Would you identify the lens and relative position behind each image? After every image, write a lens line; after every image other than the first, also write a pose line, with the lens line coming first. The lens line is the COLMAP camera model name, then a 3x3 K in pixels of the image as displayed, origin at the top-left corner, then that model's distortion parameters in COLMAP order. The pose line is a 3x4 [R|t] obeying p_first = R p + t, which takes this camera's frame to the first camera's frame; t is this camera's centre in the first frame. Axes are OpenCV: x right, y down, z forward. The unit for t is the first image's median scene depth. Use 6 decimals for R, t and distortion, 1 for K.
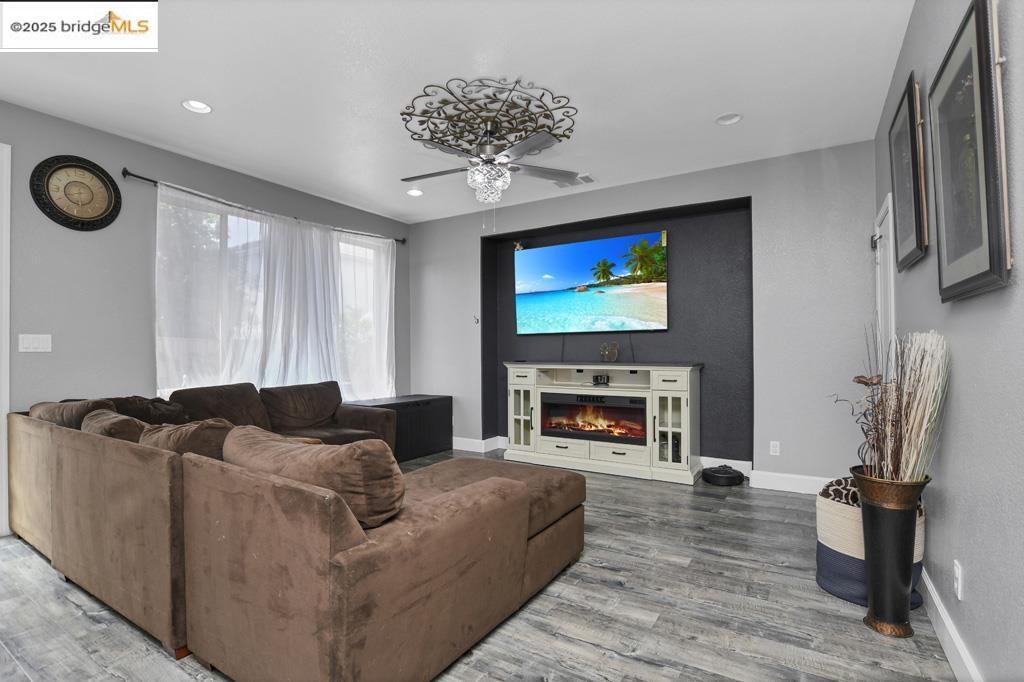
lens RADIAL K [[482.1, 0, 509.2], [0, 482.1, 350.1], [0, 0, 1]] dist [-0.016020, 0.000170]
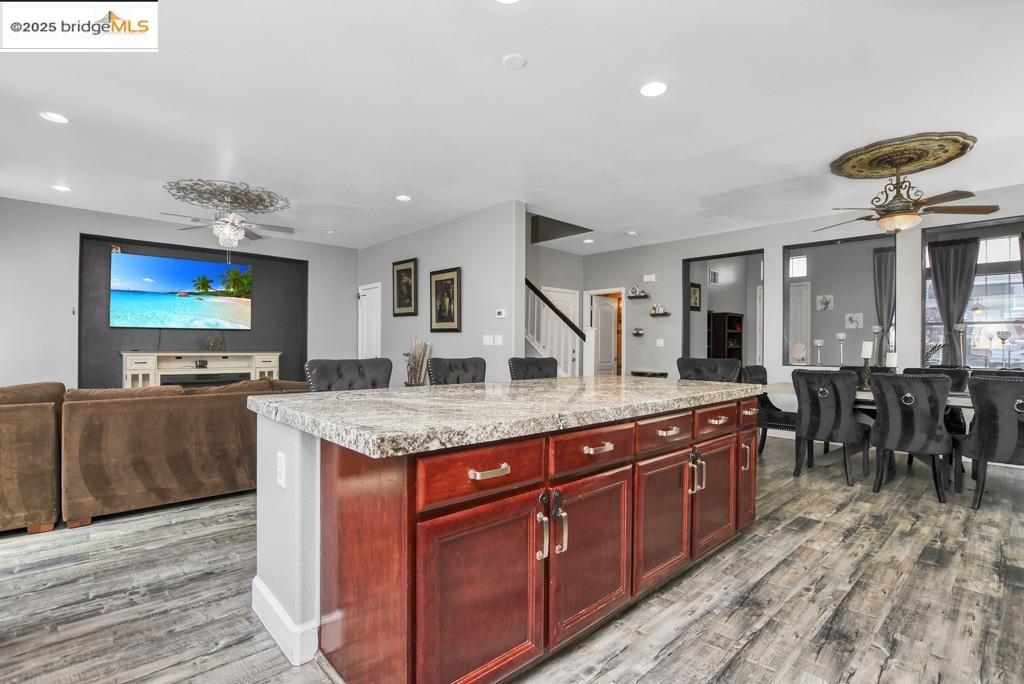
lens RADIAL K [[496.3, 0, 486.2], [0, 496.3, 344.8], [0, 0, 1]] dist [-0.021151, 0.000669]
pose [[0.291900, 0.005977, 0.956430, -0.975430], [-0.014147, 0.999898, -0.001931, 0.000121], [-0.956344, -0.012967, 0.291955, -0.195917]]
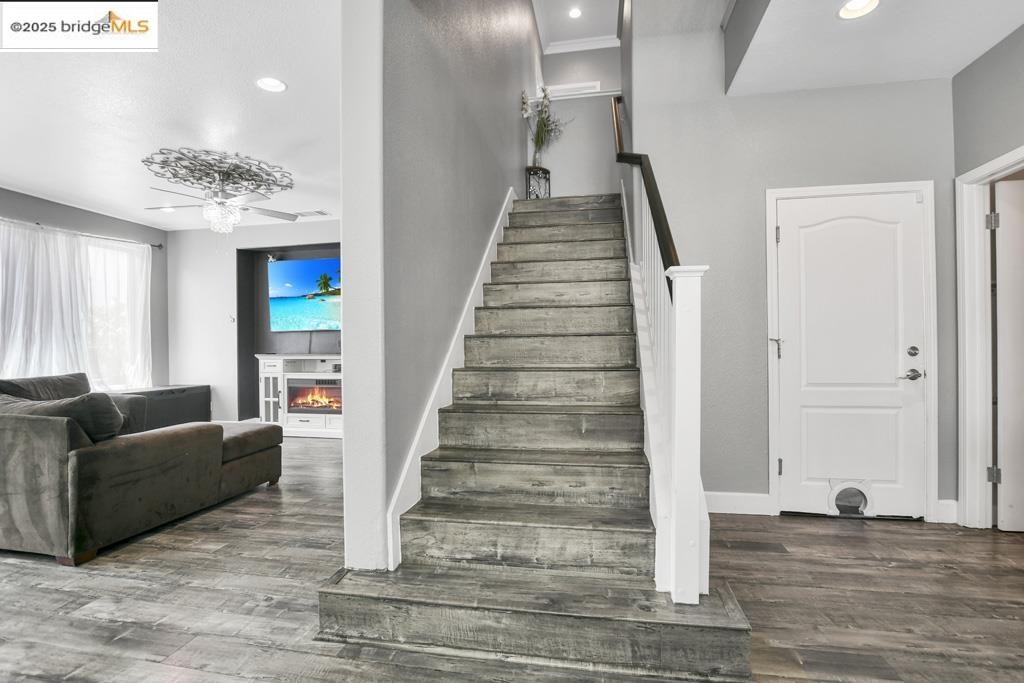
lens RADIAL K [[475.4, 0, 497.9], [0, 475.4, 345.5], [0, 0, 1]] dist [-0.011852, -0.000082]
pose [[0.935019, -0.005164, 0.354559, 0.150354], [0.005682, 0.999984, -0.000419, 0.006197], [-0.354551, 0.002407, 0.935034, -0.361579]]
